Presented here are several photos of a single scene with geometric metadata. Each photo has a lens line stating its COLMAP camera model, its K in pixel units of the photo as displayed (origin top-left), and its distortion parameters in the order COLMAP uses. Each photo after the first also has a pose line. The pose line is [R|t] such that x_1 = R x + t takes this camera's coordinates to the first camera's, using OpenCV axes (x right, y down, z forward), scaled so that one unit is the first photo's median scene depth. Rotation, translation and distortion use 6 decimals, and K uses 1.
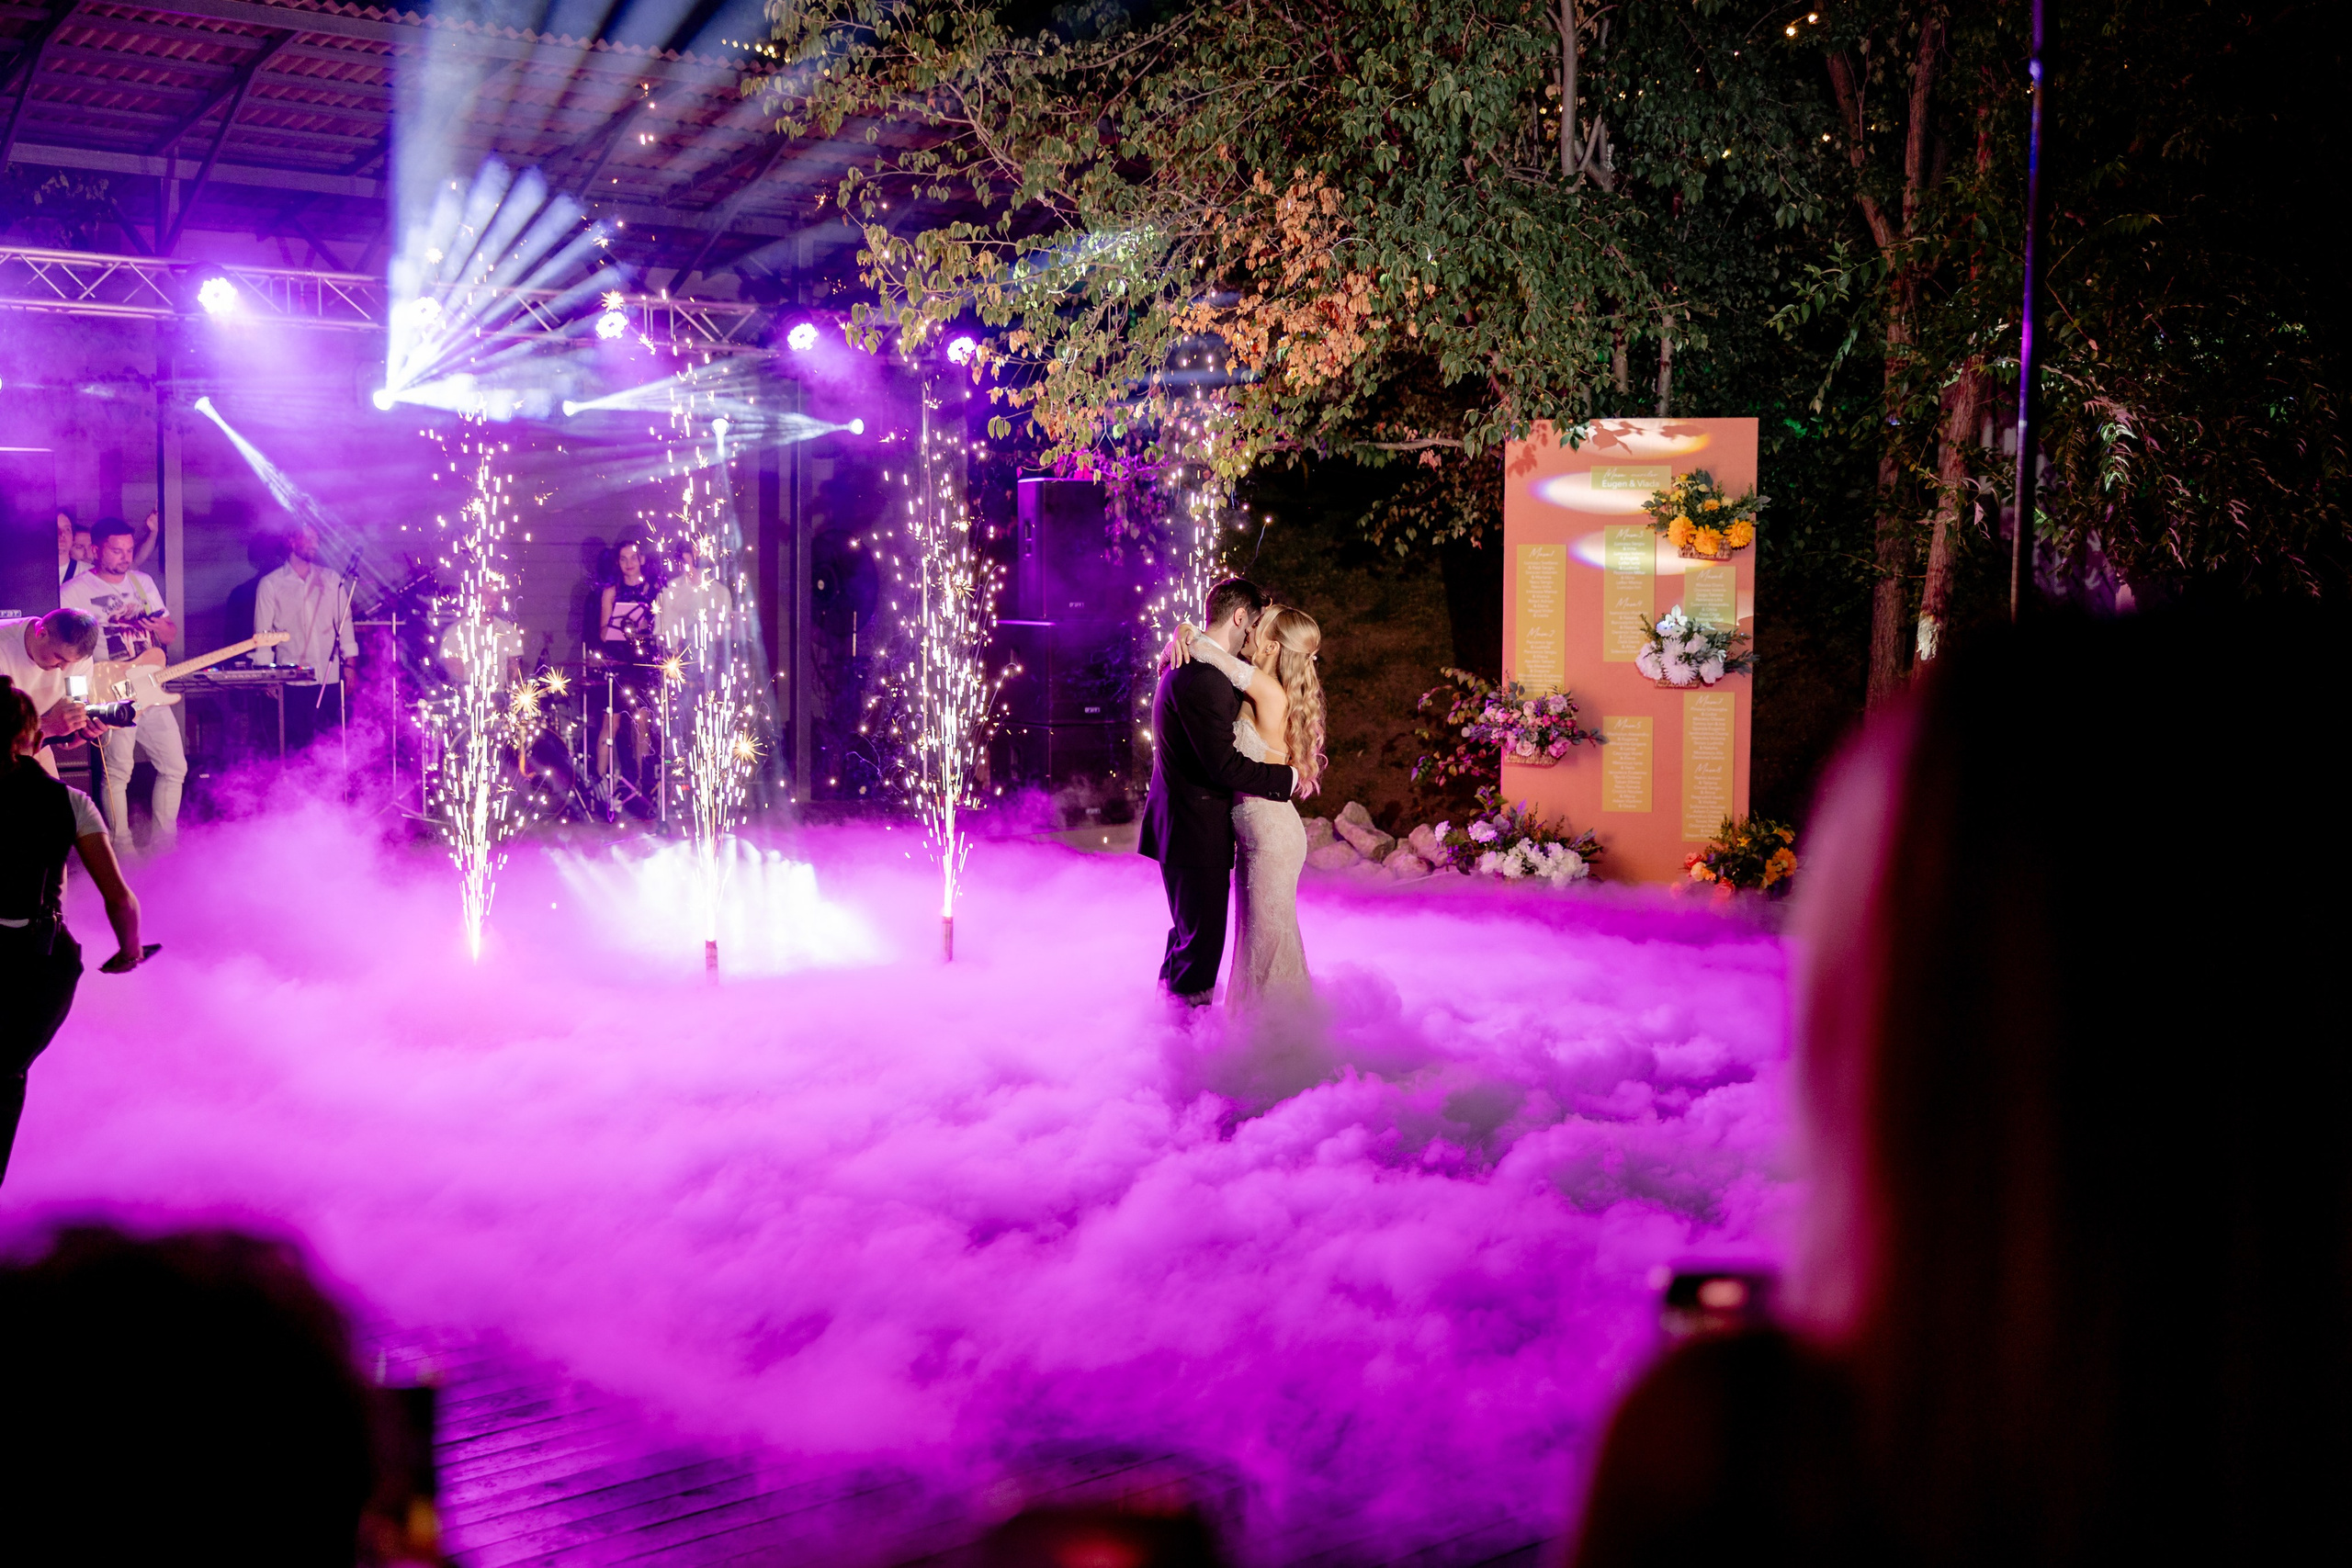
lens RADIAL K [[2581.9, 0, 1133.0], [0, 2581.9, 797.0], [0, 0, 1]] dist [0.004471, 0.000000]
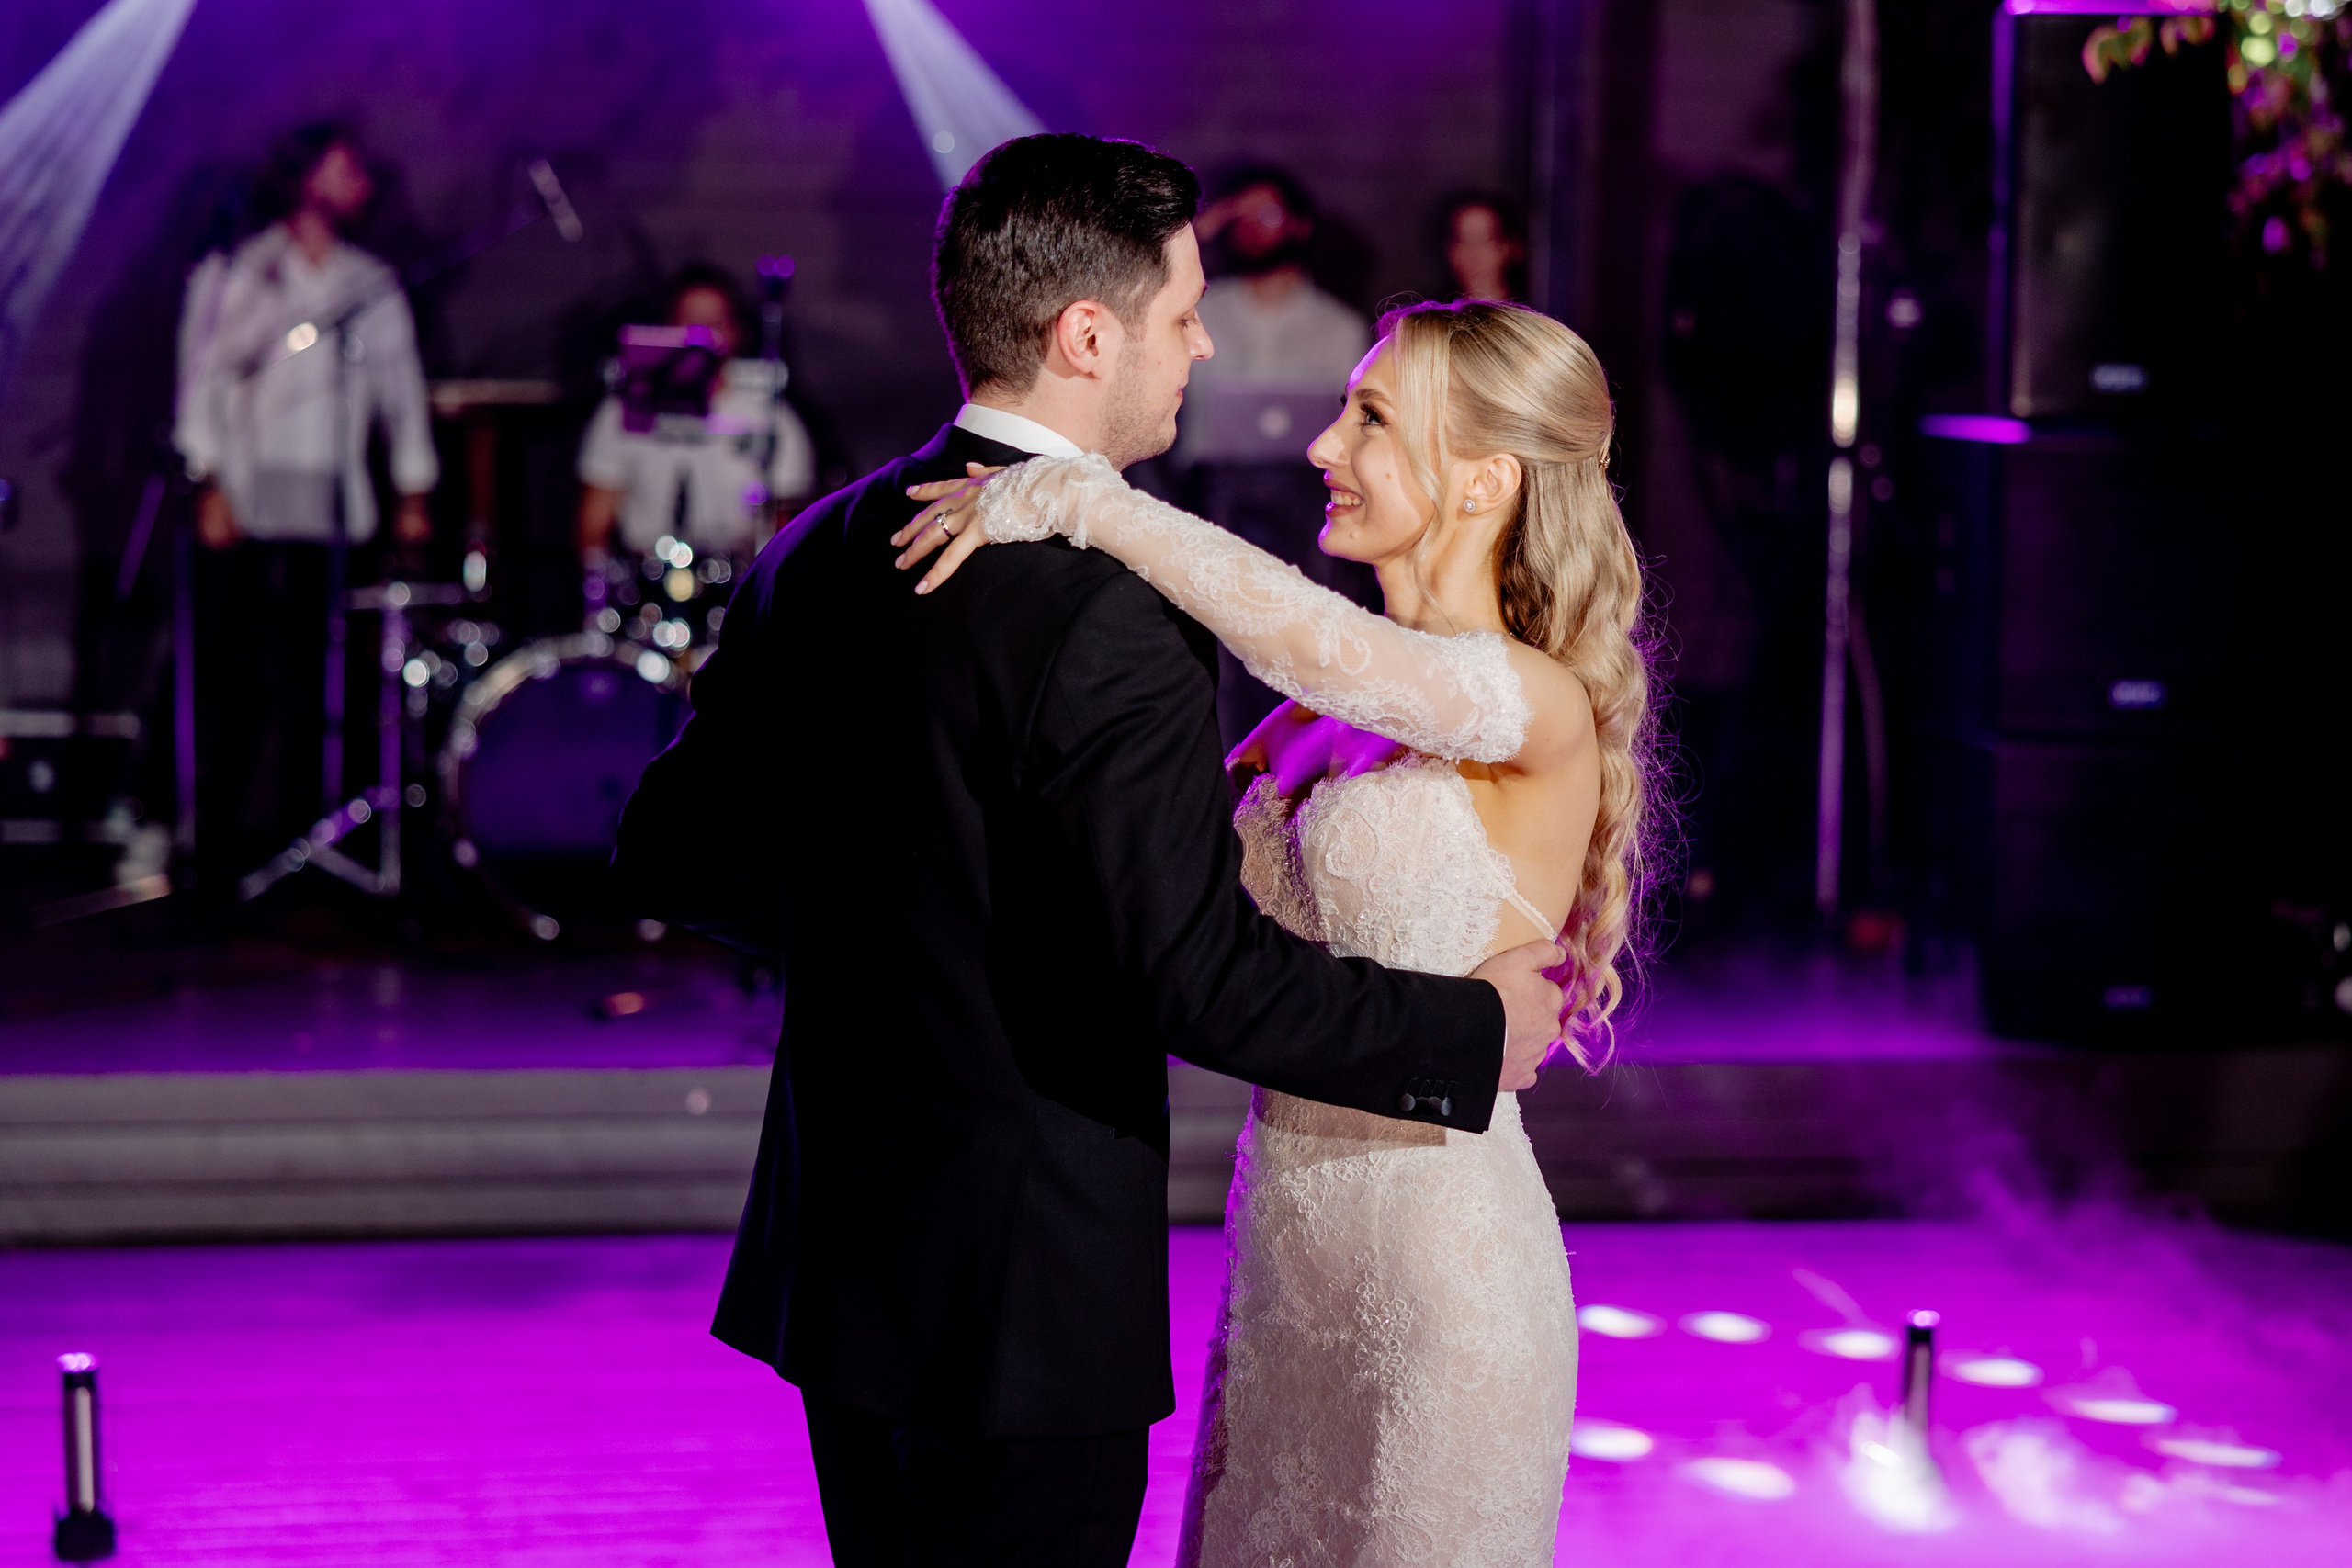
lens RADIAL K [[5096.4, 0, 1200.4], [0, 5096.4, 758.5], [0, 0, 1]] dist [-0.050486, 0.000000]
pose [[0.898795, 0.052705, -0.435189, 0.249684], [-0.054580, 0.998476, 0.008199, -0.036761], [0.434958, 0.016383, 0.900302, 0.543751]]
